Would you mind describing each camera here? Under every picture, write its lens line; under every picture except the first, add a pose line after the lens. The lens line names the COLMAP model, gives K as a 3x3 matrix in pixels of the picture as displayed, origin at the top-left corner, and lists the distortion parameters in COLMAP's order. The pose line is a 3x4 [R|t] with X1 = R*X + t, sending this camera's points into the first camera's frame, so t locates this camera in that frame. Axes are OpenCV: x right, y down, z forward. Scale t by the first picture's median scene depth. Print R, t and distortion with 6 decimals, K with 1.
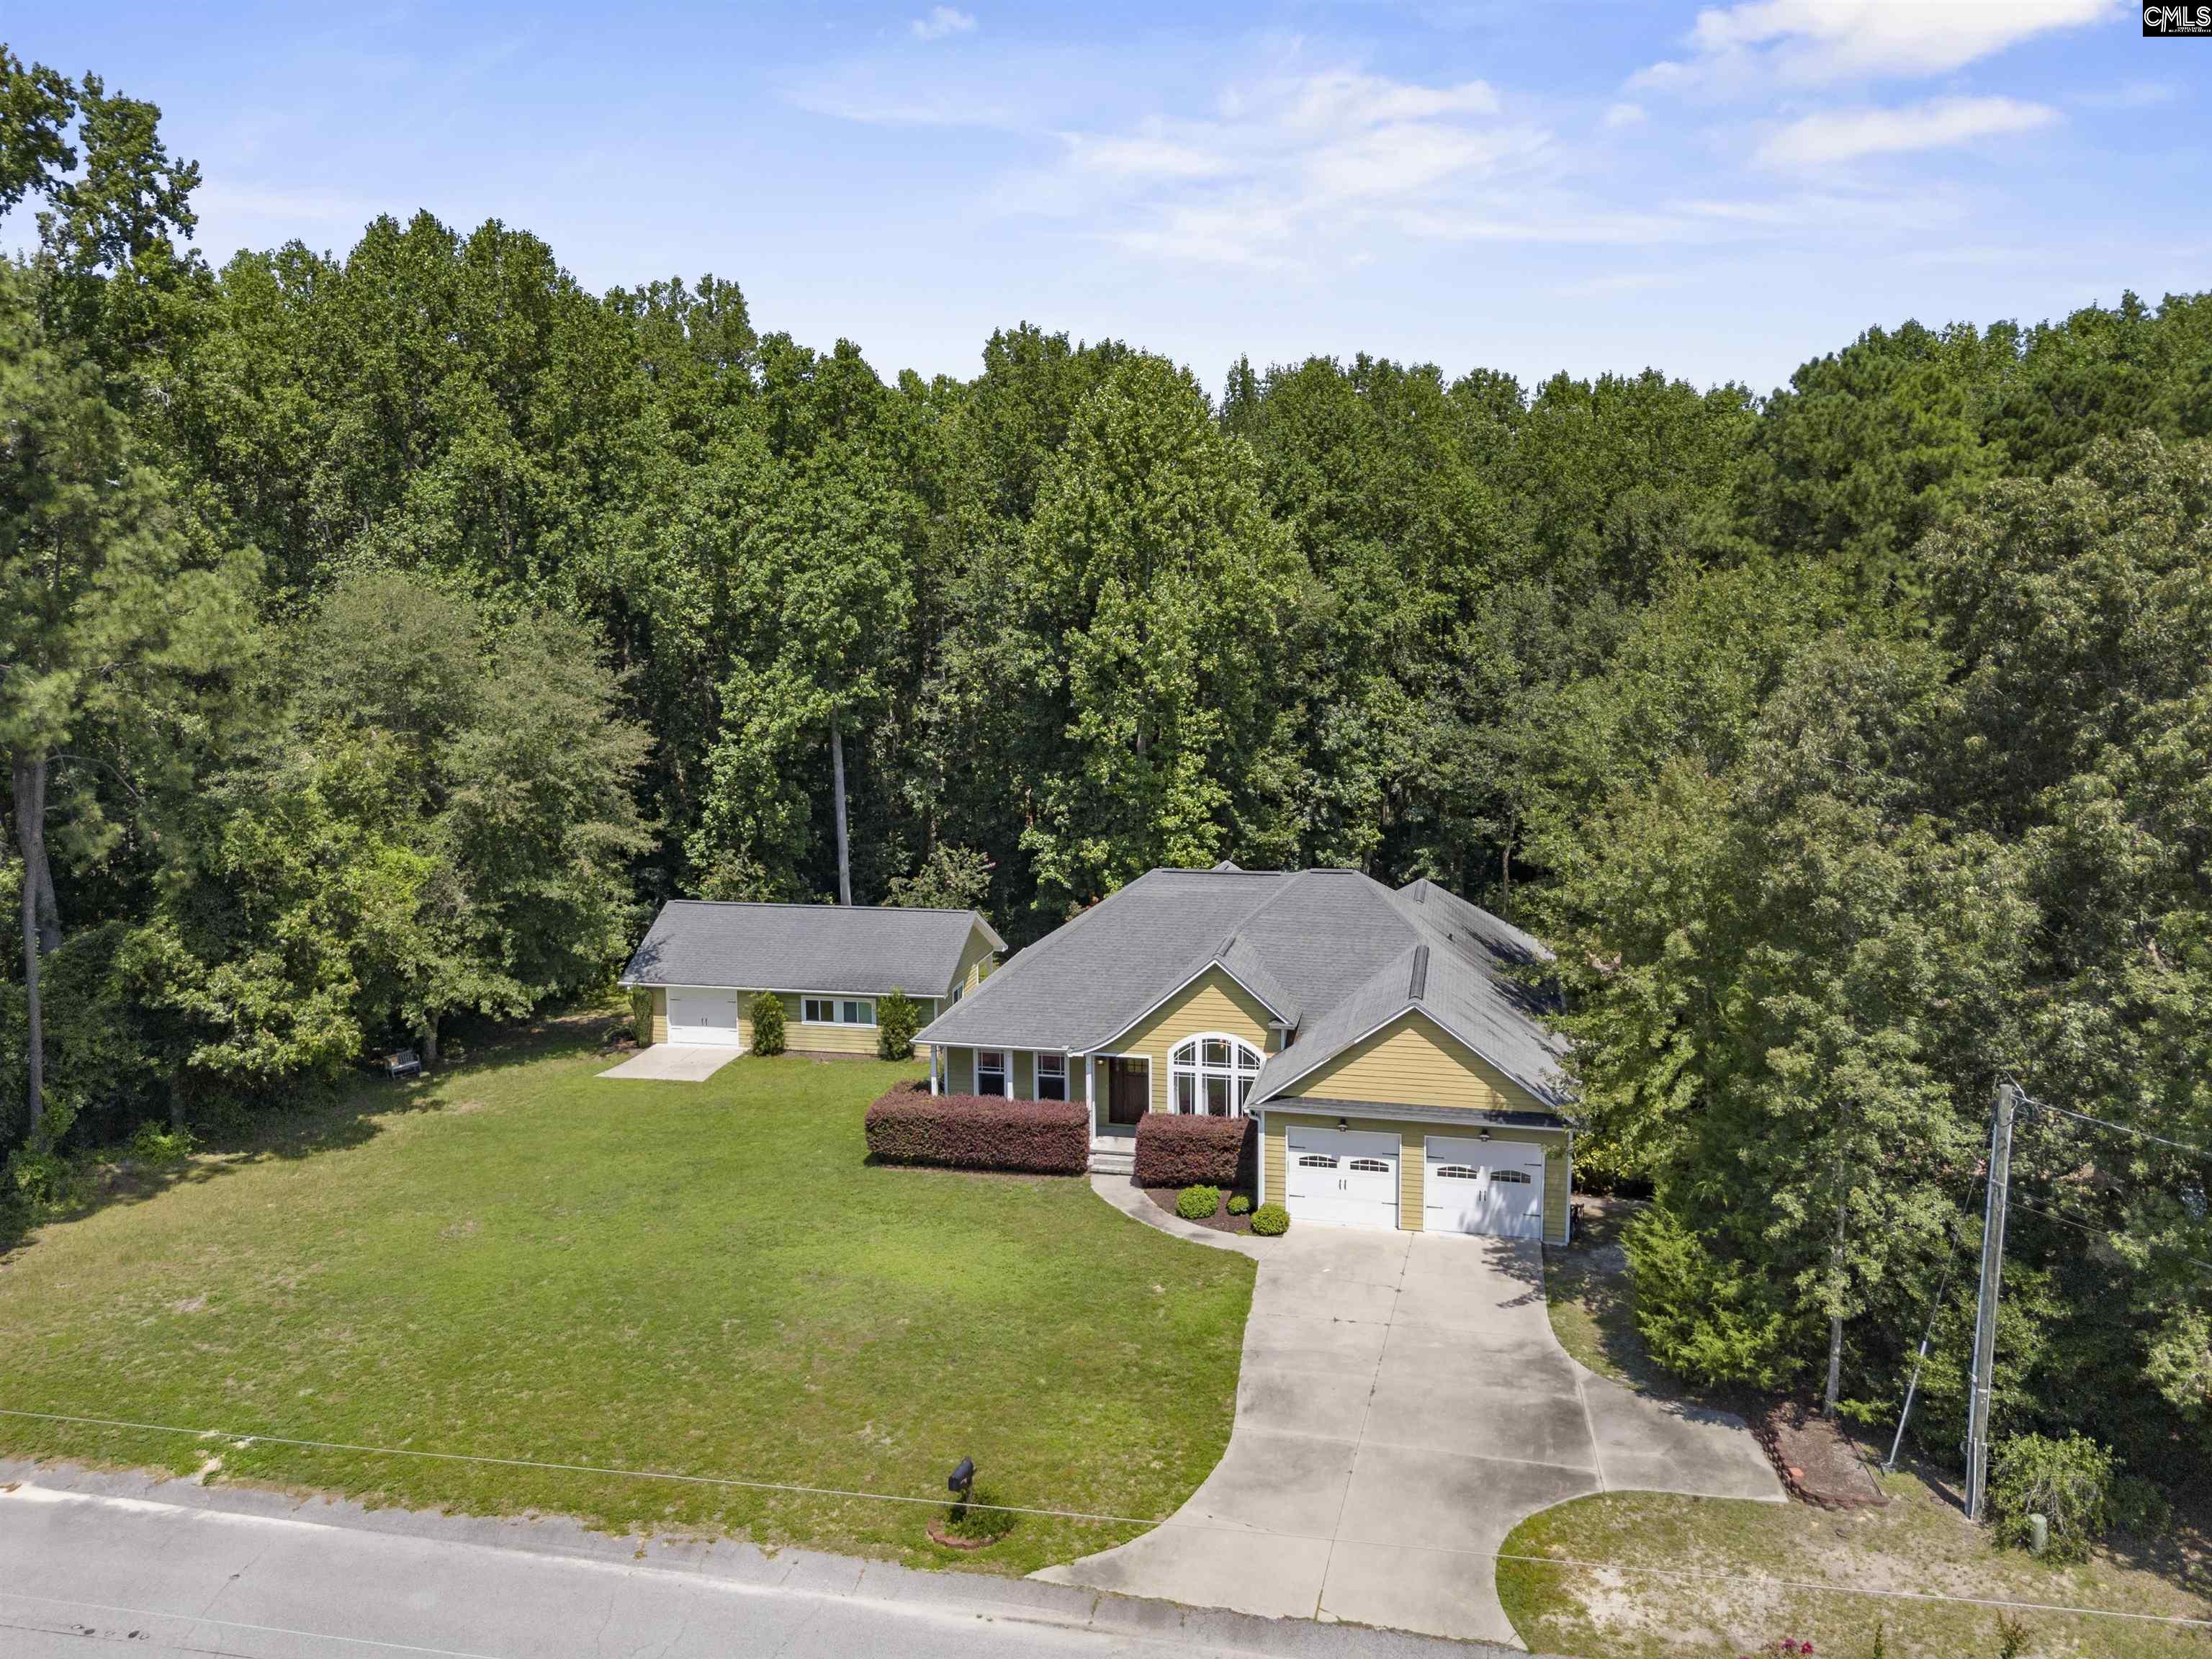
lens RADIAL K [[1616.1, 0, 1106.0], [0, 1616.1, 829.5], [0, 0, 1]] dist [0.045203, -0.042228]
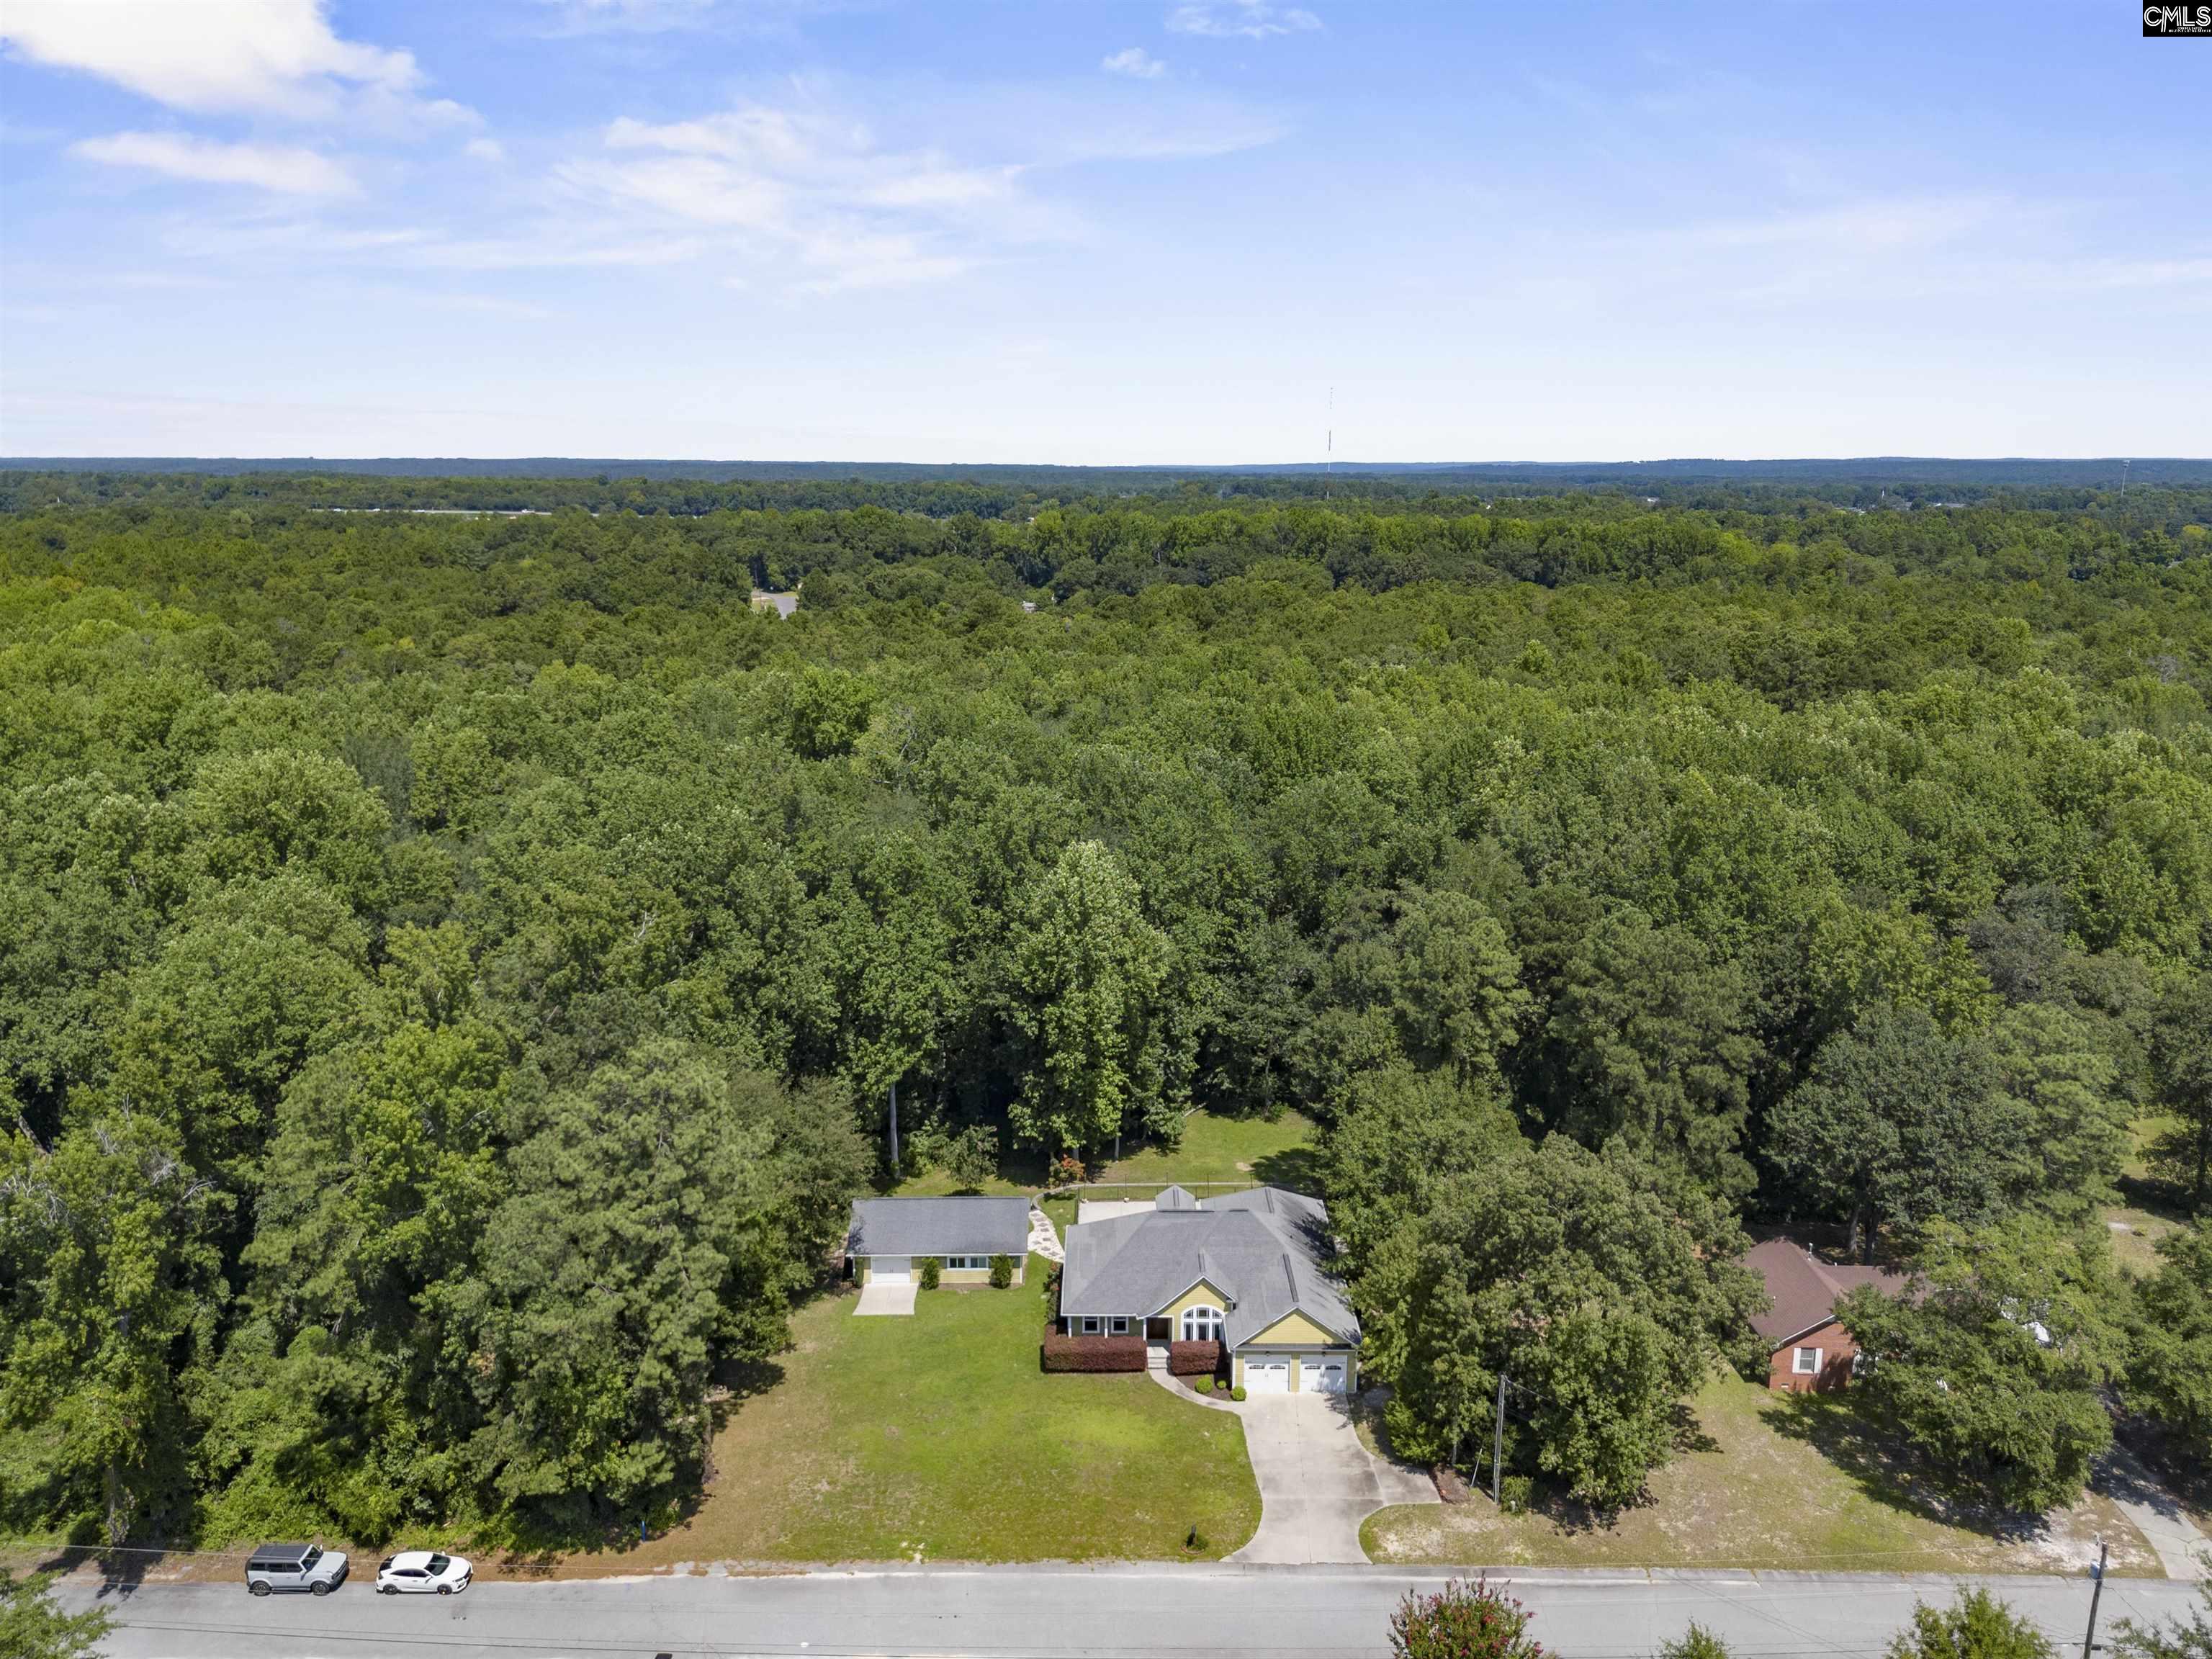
lens RADIAL K [[1575.1, 0, 1118.6], [0, 1575.1, 820.9], [0, 0, 1]] dist [0.006037, 0.000055]
pose [[0.976835, -0.033577, 0.211341, -0.558820], [0.023345, 0.998440, 0.050725, -0.758588], [-0.212714, -0.044616, 0.976095, -1.258808]]
